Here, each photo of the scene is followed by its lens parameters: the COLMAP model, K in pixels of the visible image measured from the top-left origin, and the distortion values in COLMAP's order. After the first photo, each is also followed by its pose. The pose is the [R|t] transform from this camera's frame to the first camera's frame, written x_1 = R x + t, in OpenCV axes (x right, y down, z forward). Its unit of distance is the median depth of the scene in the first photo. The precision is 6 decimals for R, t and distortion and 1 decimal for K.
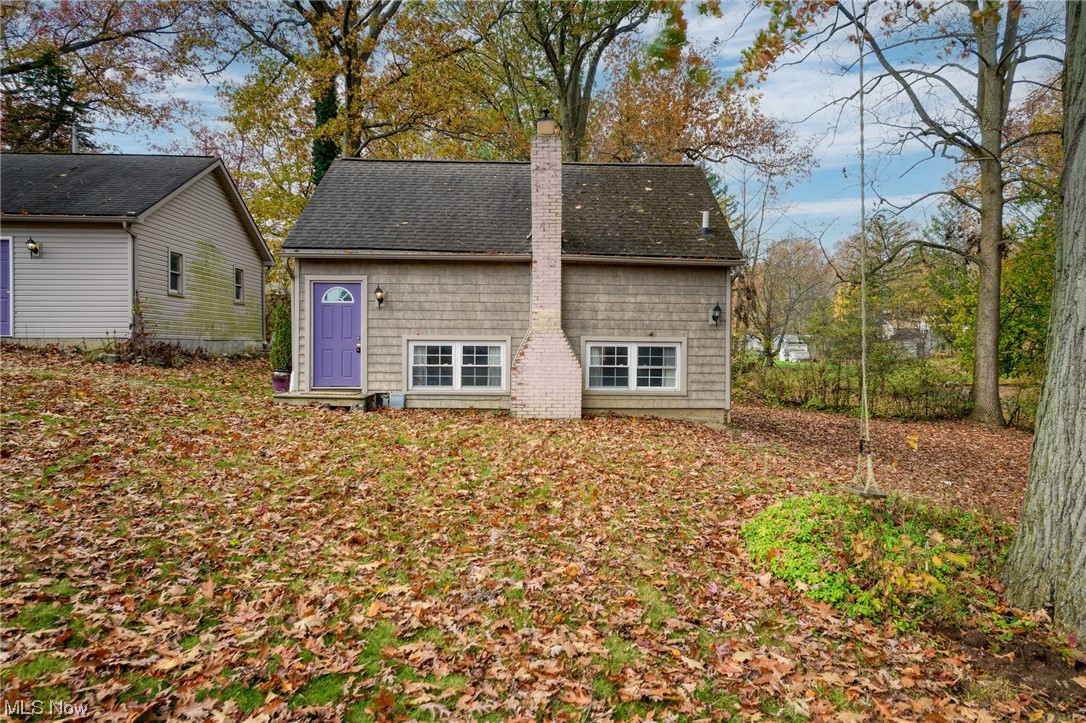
lens RADIAL K [[690.8, 0, 547.3], [0, 690.8, 366.4], [0, 0, 1]] dist [0.007386, 0.005412]
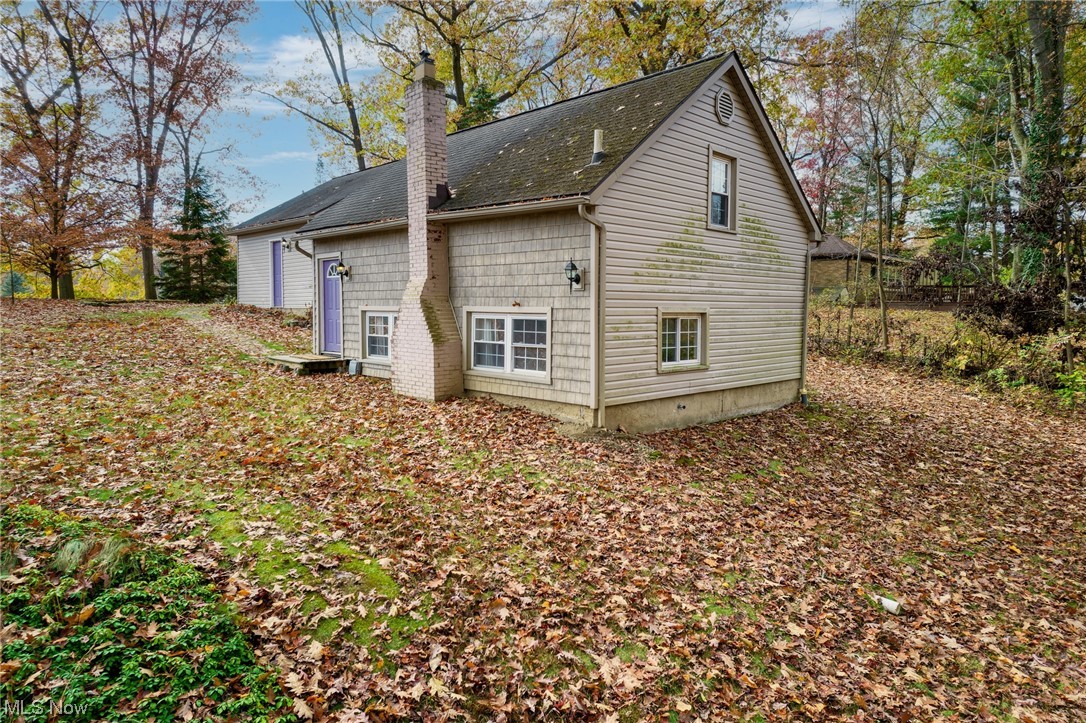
lens RADIAL K [[690.8, 0, 543.8], [0, 690.8, 362.1], [0, 0, 1]] dist [0.007386, 0.005412]
pose [[0.684749, 0.056963, -0.726550, 0.754186], [0.012147, 0.995910, 0.089529, -0.051031], [0.728678, -0.070130, 0.681256, 0.478033]]
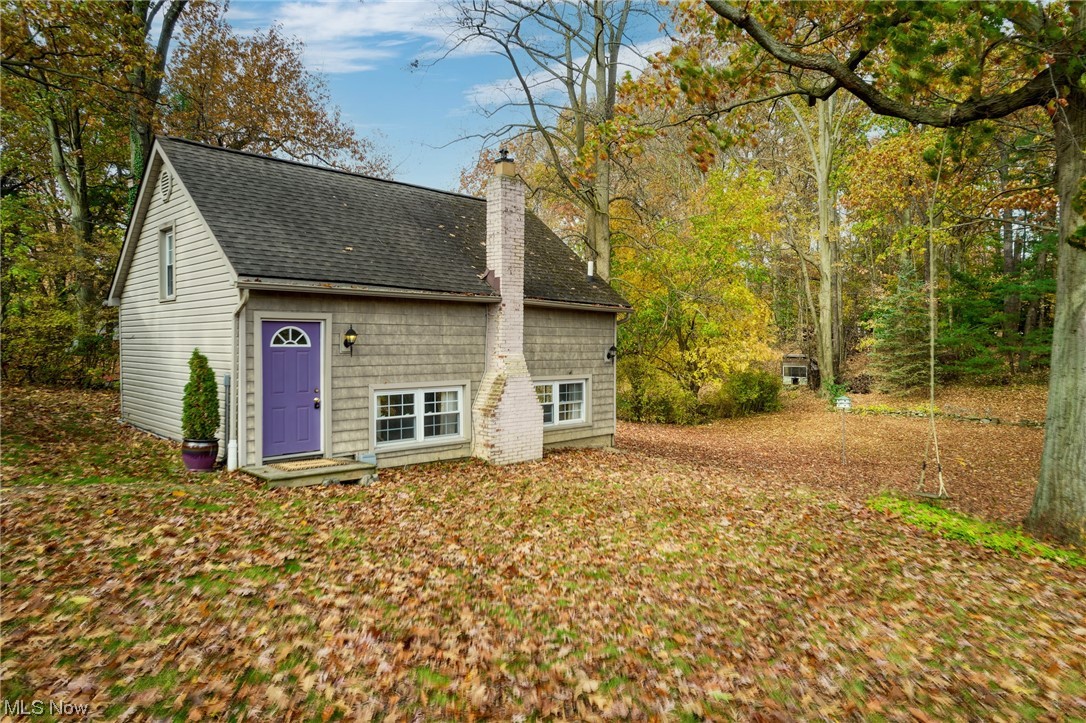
lens RADIAL K [[690.8, 0, 543.2], [0, 690.8, 361.9], [0, 0, 1]] dist [0.007386, 0.005412]
pose [[0.726131, -0.024815, 0.687109, -0.631761], [0.017225, 0.999691, 0.017900, -0.083904], [-0.687341, -0.001162, 0.726334, 0.238829]]
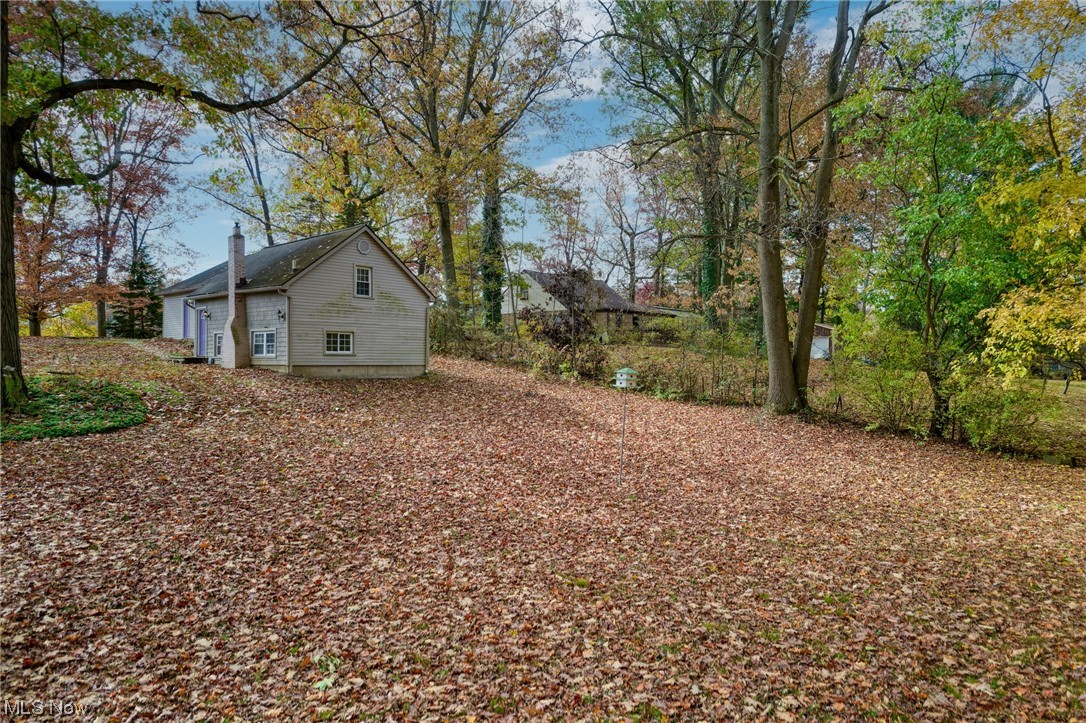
lens RADIAL K [[690.8, 0, 542.5], [0, 690.8, 356.7], [0, 0, 1]] dist [0.007386, 0.005412]
pose [[0.727705, -0.005838, -0.685866, 2.091387], [0.012791, 0.999905, 0.005060, 0.038641], [0.685771, -0.012456, 0.727711, 0.100169]]
